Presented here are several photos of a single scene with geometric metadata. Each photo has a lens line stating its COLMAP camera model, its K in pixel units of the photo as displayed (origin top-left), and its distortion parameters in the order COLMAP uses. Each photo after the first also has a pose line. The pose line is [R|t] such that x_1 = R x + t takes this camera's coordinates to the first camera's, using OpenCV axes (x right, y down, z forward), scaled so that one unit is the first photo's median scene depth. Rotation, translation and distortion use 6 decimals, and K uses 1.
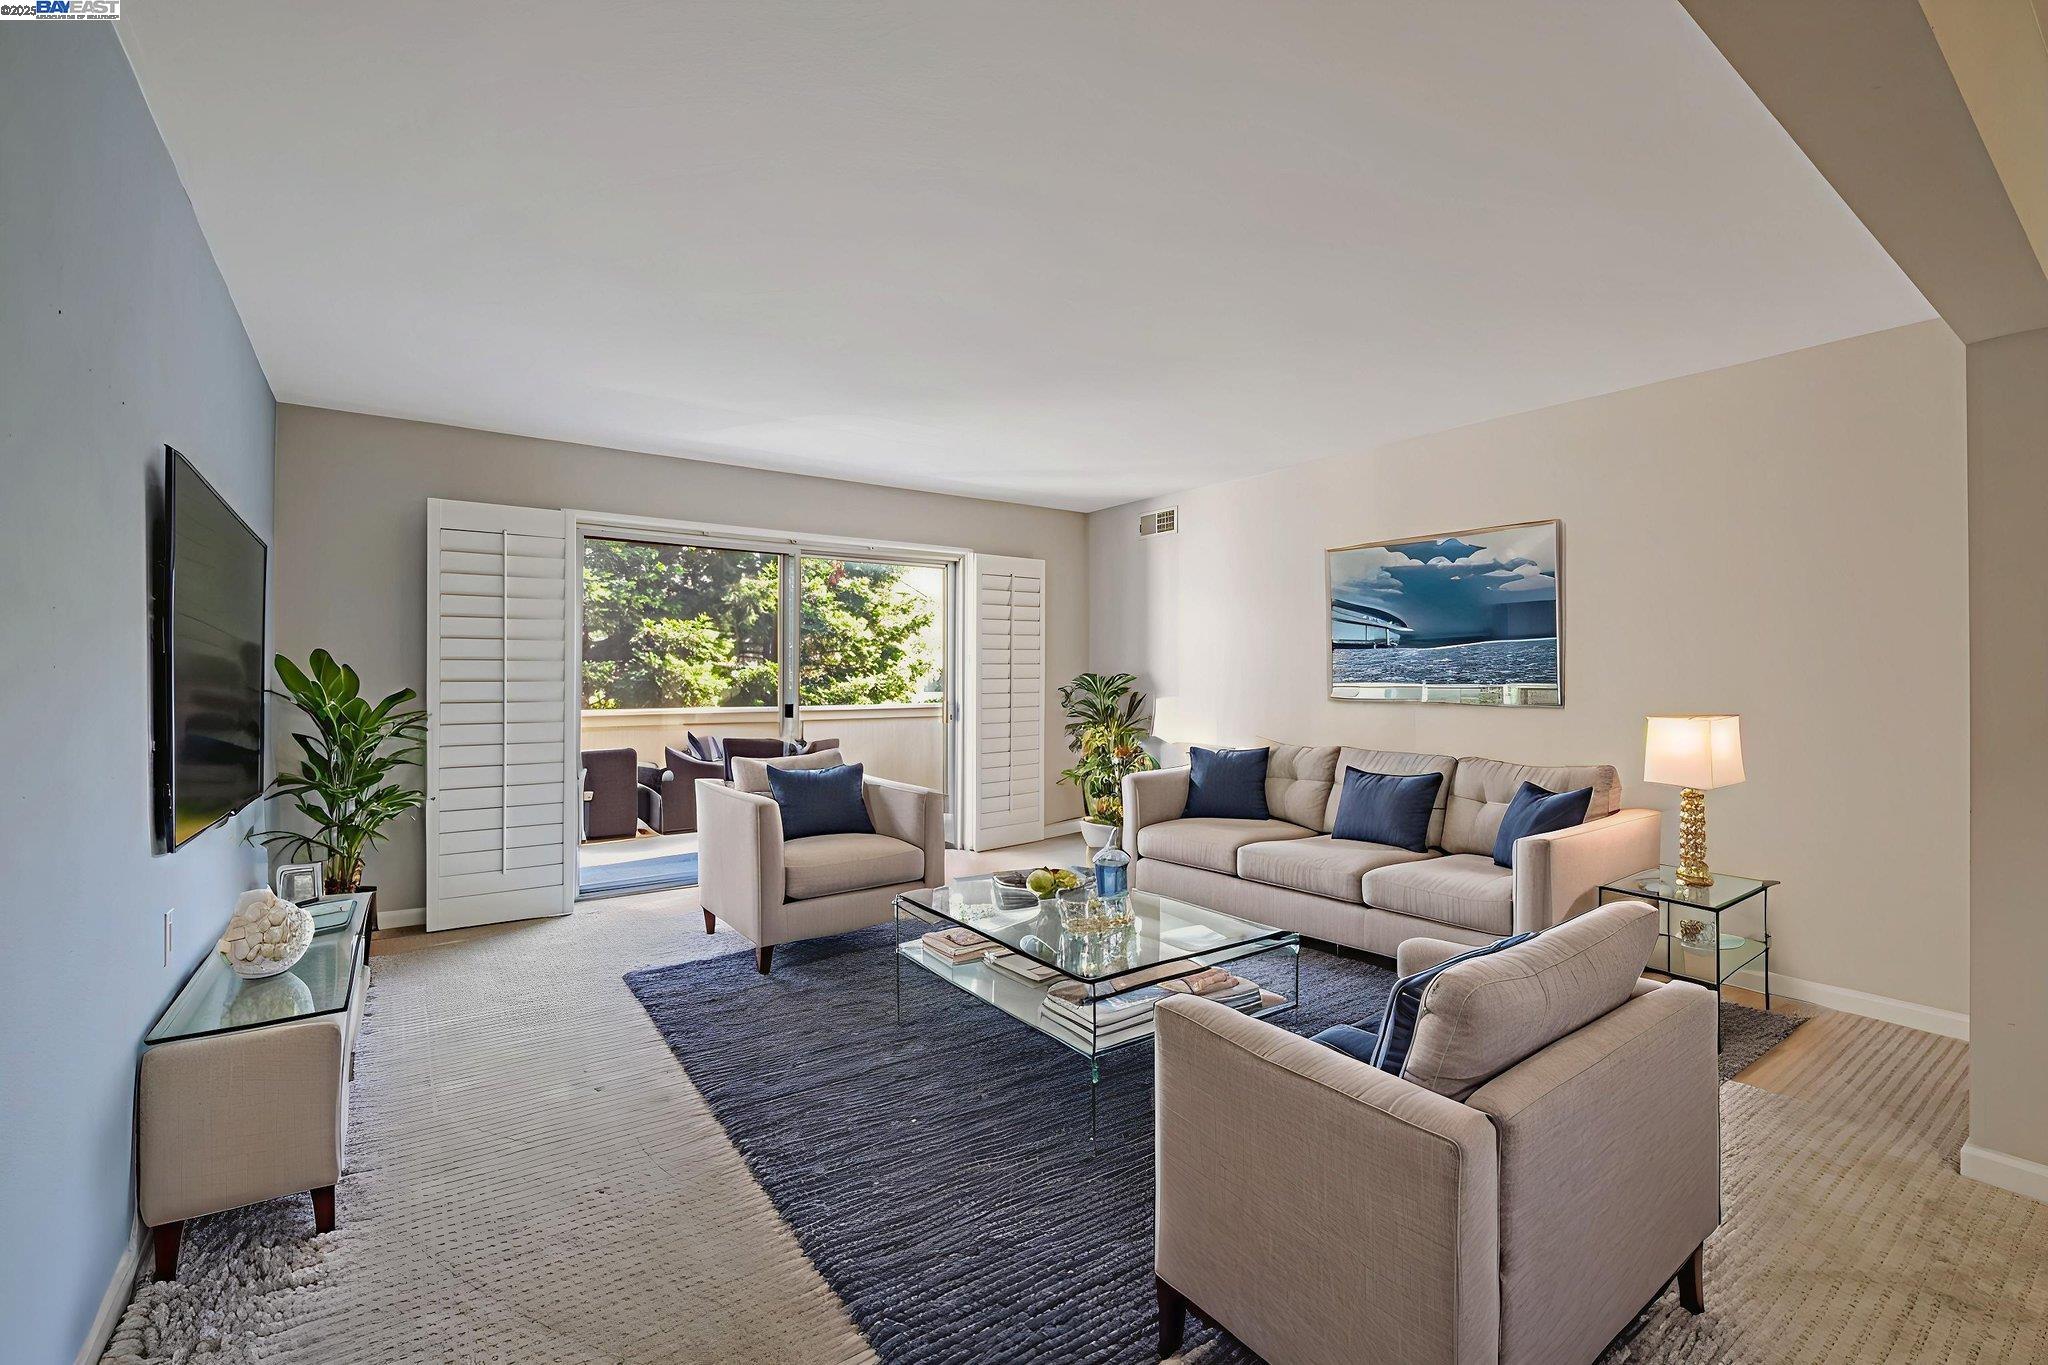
lens RADIAL K [[877.8, 0, 1034.4], [0, 877.8, 672.4], [0, 0, 1]] dist [0.000848, 0.000019]
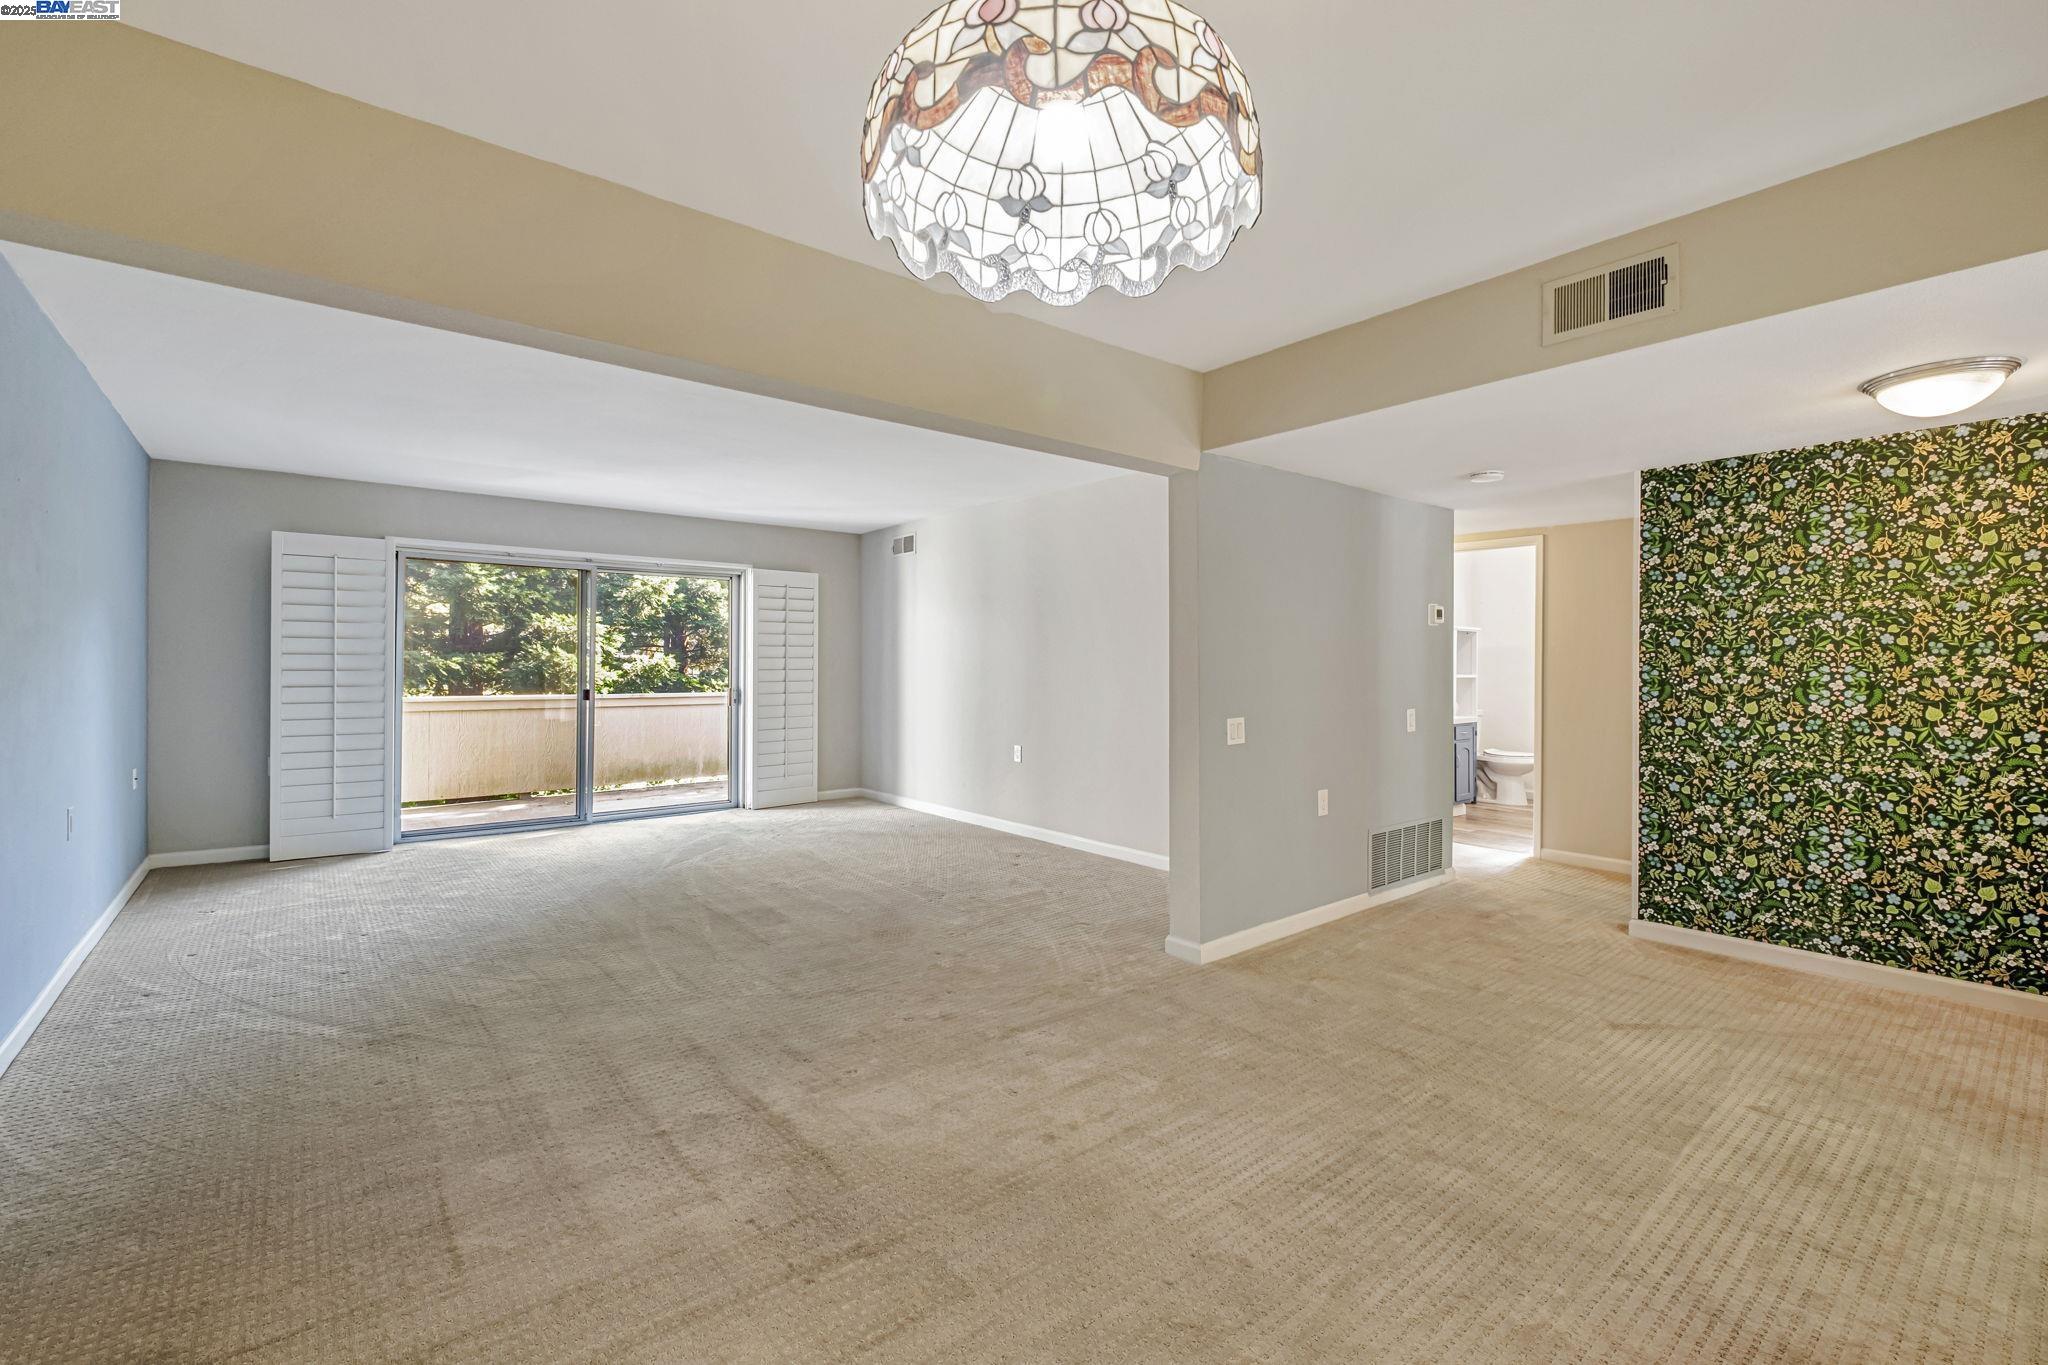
lens RADIAL K [[880.6, 0, 1033.0], [0, 880.6, 663.0], [0, 0, 1]] dist [-0.002830, -0.000292]
pose [[0.997892, 0.002073, 0.064866, 0.220436], [-0.001890, 0.999994, -0.002887, 0.000482], [-0.064871, 0.002758, 0.997890, -0.235407]]
